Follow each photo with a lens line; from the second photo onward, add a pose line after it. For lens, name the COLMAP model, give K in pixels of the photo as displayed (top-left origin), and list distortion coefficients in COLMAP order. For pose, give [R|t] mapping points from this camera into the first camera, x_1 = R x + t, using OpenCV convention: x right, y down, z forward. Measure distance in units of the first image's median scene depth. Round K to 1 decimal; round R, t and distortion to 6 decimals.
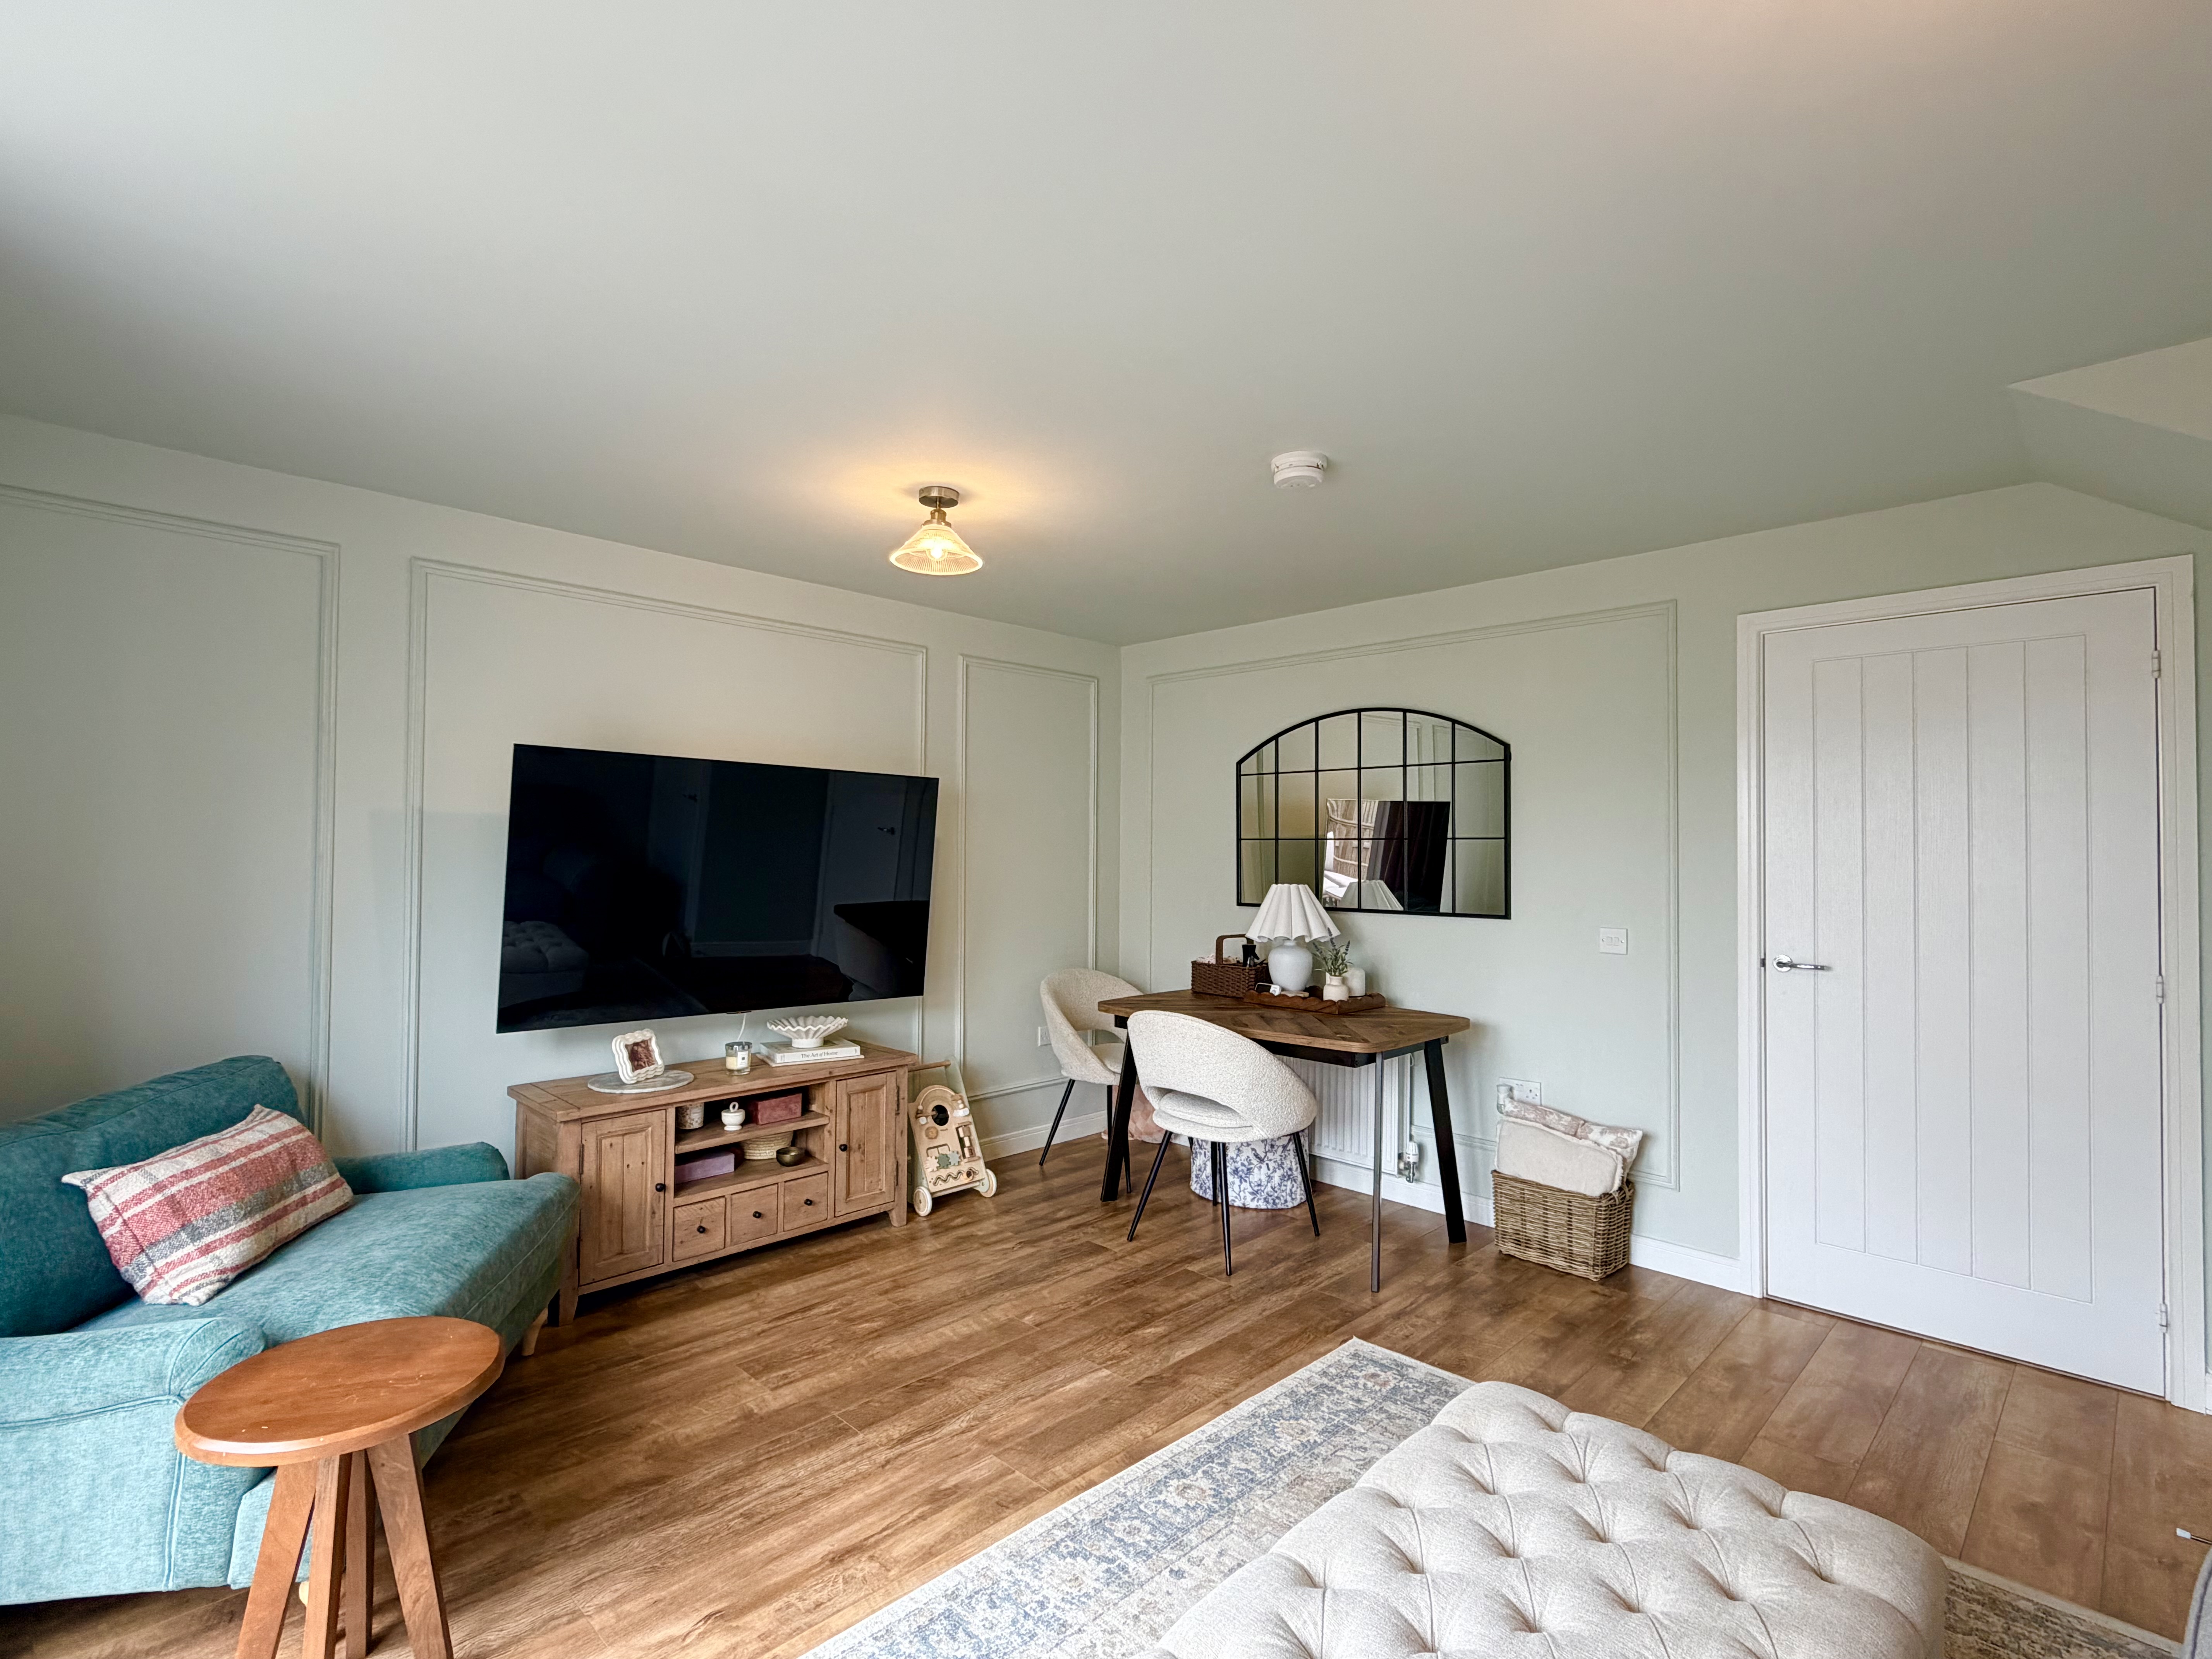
lens RADIAL K [[1060.0, 0, 1106.0], [0, 1060.0, 829.5], [0, 0, 1]] dist [-0.000334, -0.000095]
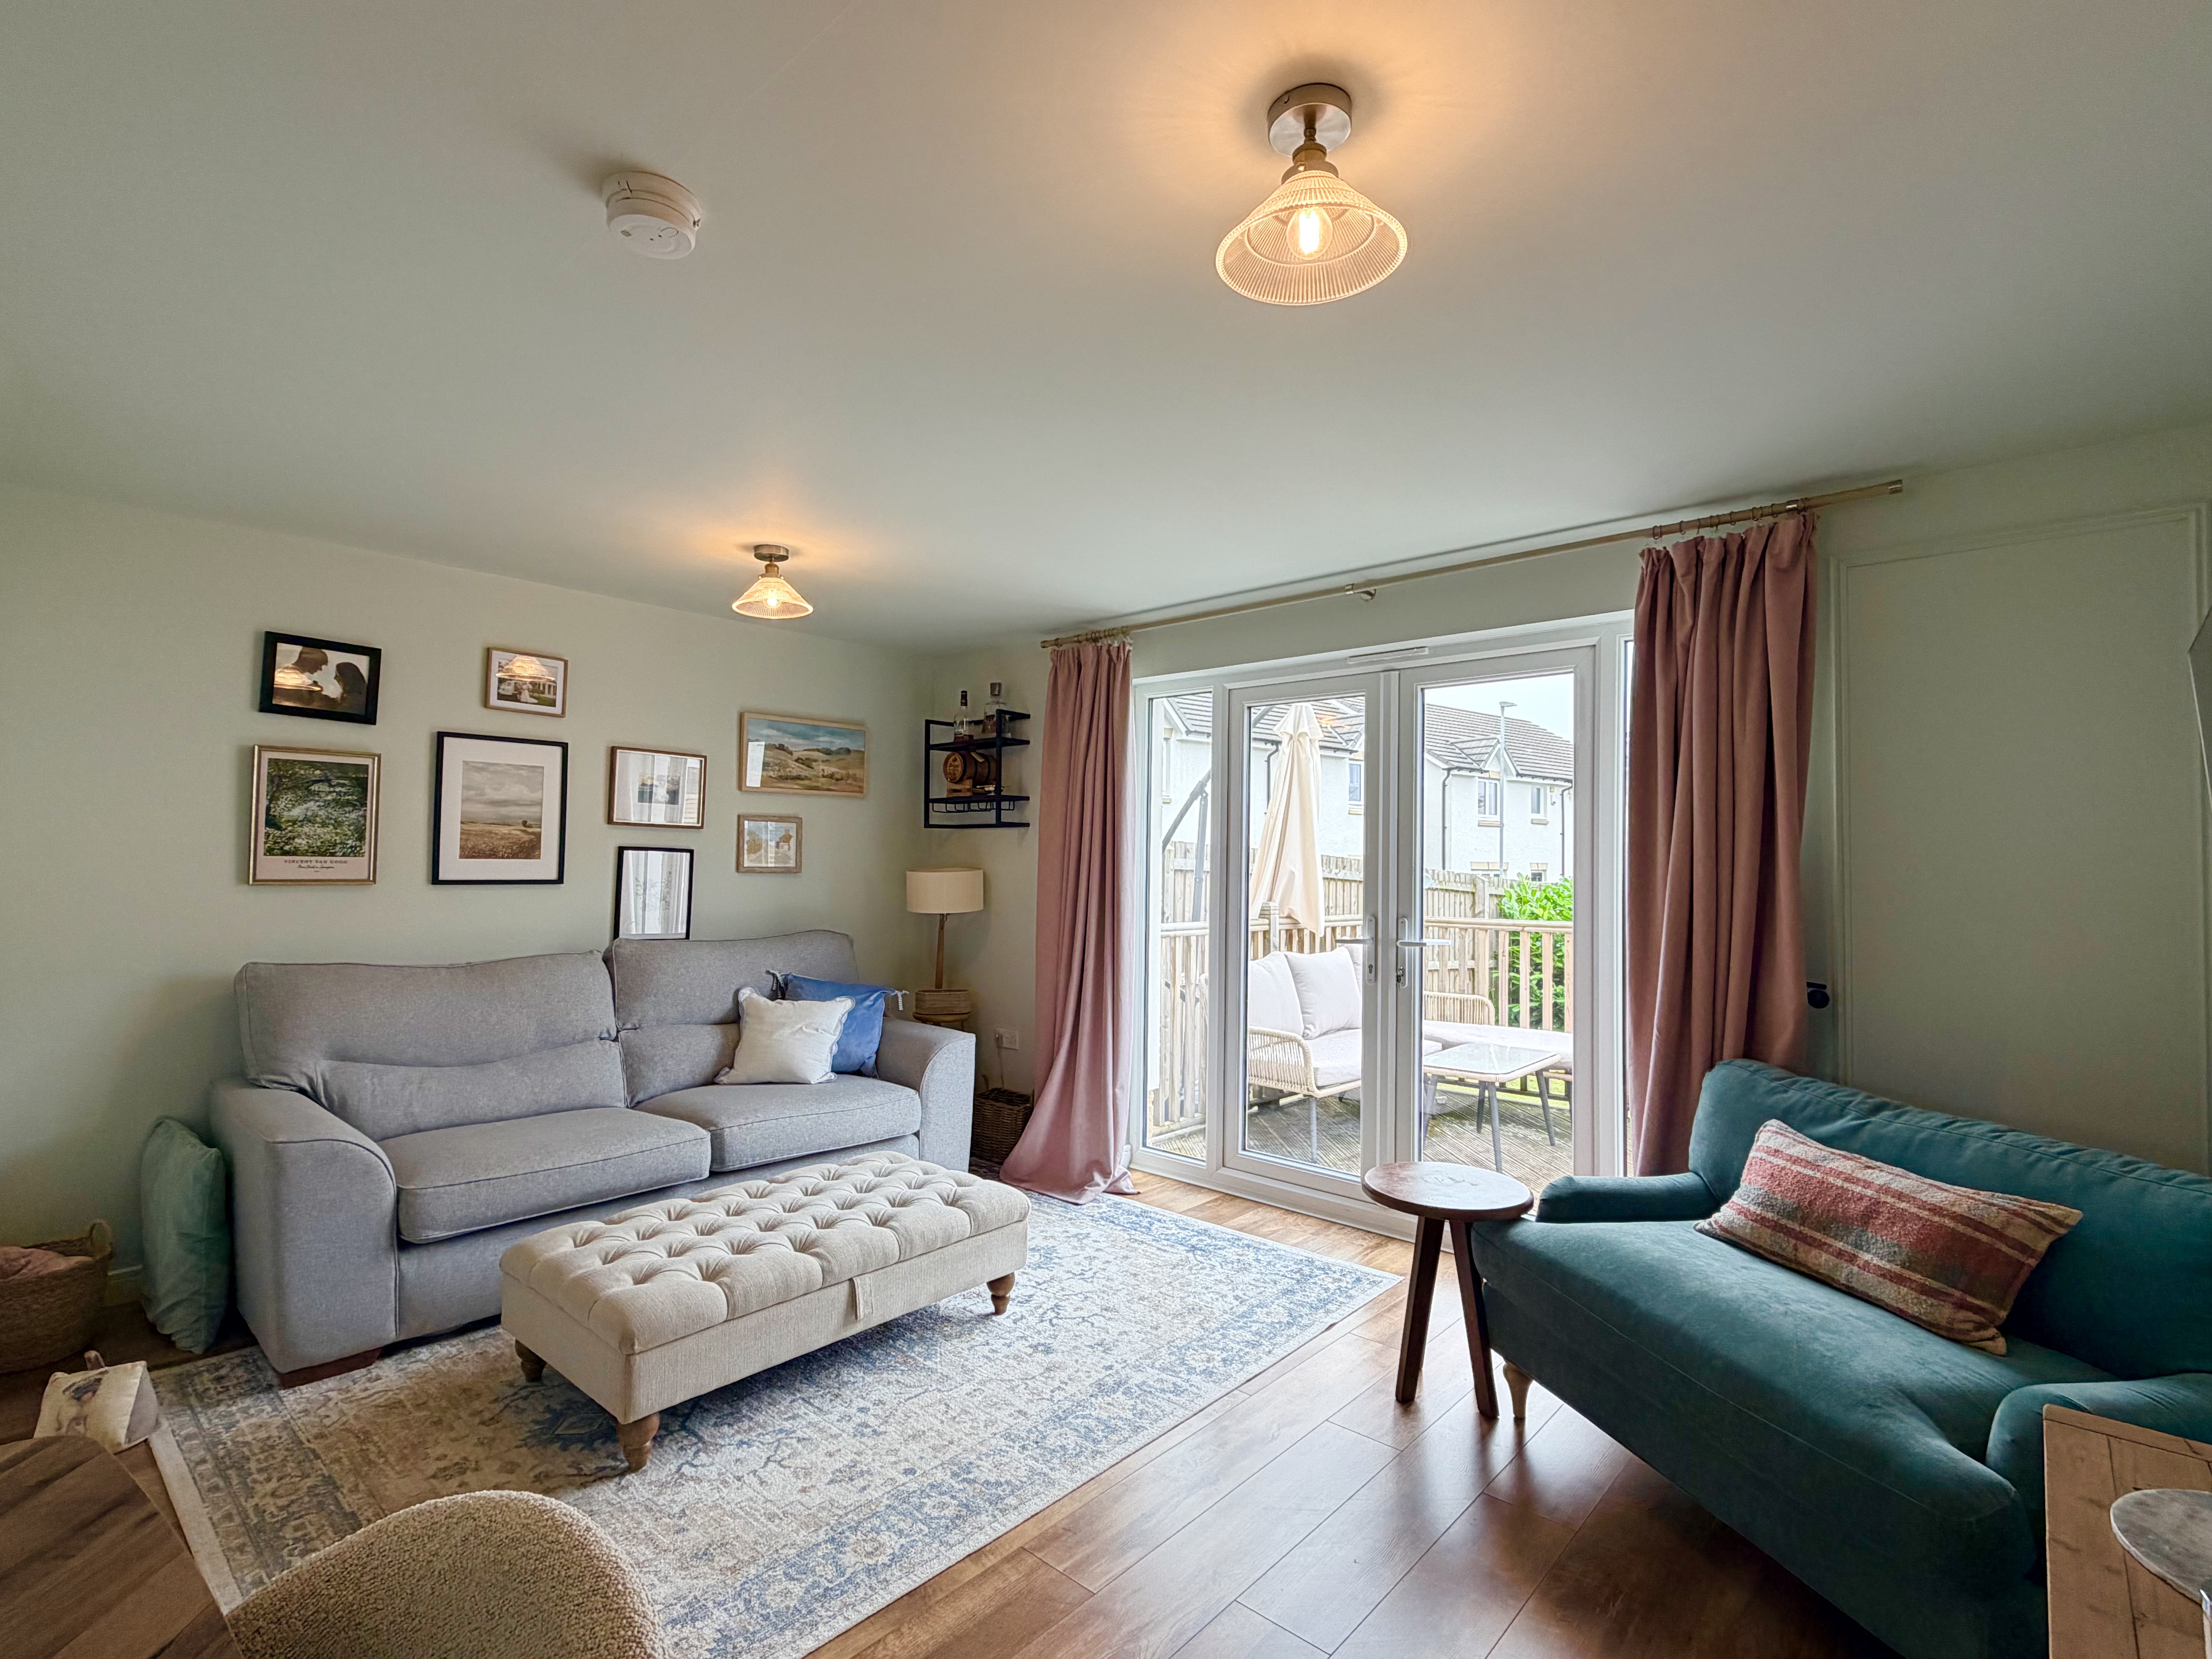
lens RADIAL K [[1060.0, 0, 1106.0], [0, 1060.0, 829.5], [0, 0, 1]] dist [-0.000334, -0.000095]
pose [[-0.998364, -0.023514, -0.052116, -0.065453], [-0.020686, 0.998318, -0.054155, 0.048235], [0.053301, -0.052989, -0.997172, 2.025096]]
